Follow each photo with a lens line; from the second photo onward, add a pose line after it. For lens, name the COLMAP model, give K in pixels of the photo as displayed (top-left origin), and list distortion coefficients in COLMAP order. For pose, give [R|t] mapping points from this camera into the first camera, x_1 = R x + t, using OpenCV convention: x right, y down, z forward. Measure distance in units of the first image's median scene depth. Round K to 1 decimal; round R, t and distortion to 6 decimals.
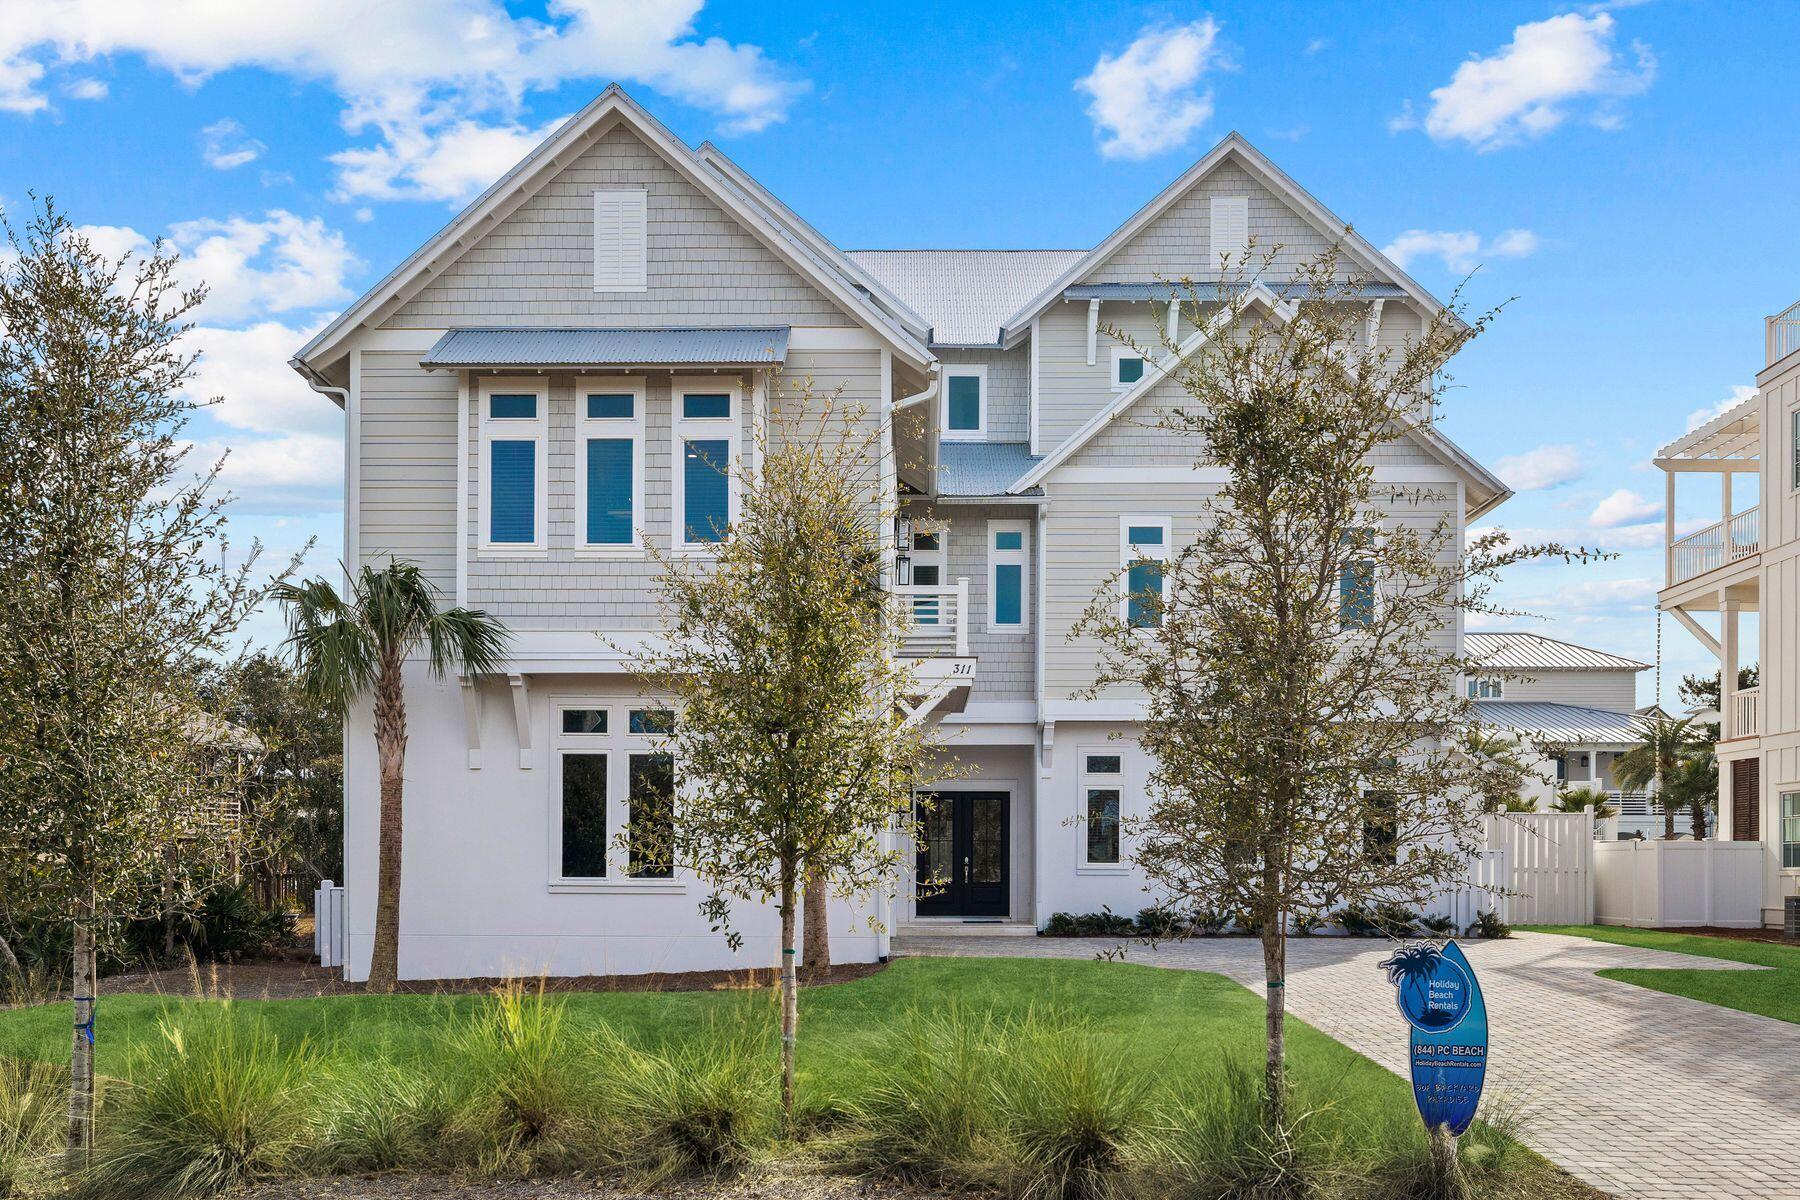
lens RADIAL K [[1457.5, 0, 904.6], [0, 1457.5, 870.0], [0, 0, 1]] dist [-0.004020, -0.004765]
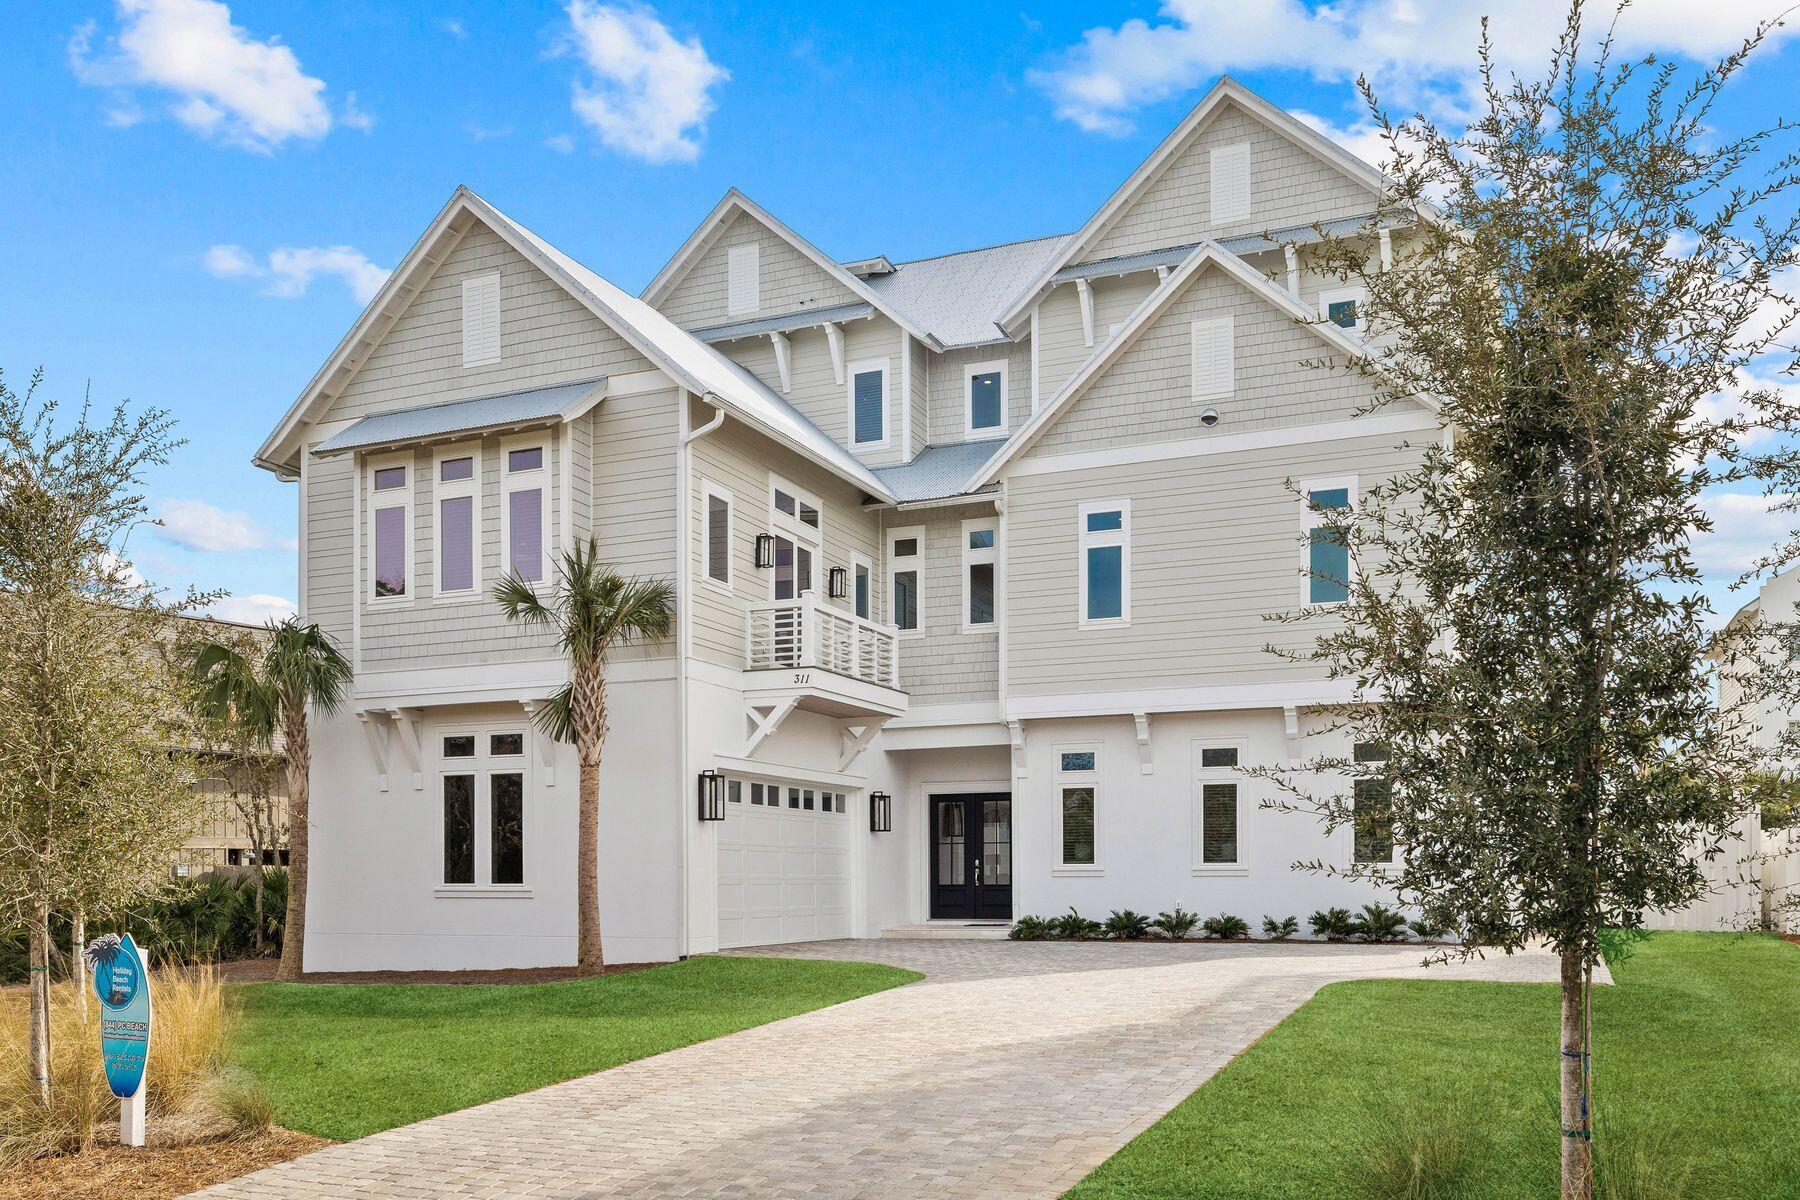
lens RADIAL K [[1524.1, 0, 885.1], [0, 1524.1, 866.6], [0, 0, 1]] dist [-0.009236, 0.002176]
pose [[0.924752, -0.011375, -0.380400, 0.537902], [0.009797, 0.999934, -0.006082, 0.002212], [0.380444, 0.001898, 0.924802, 0.027443]]
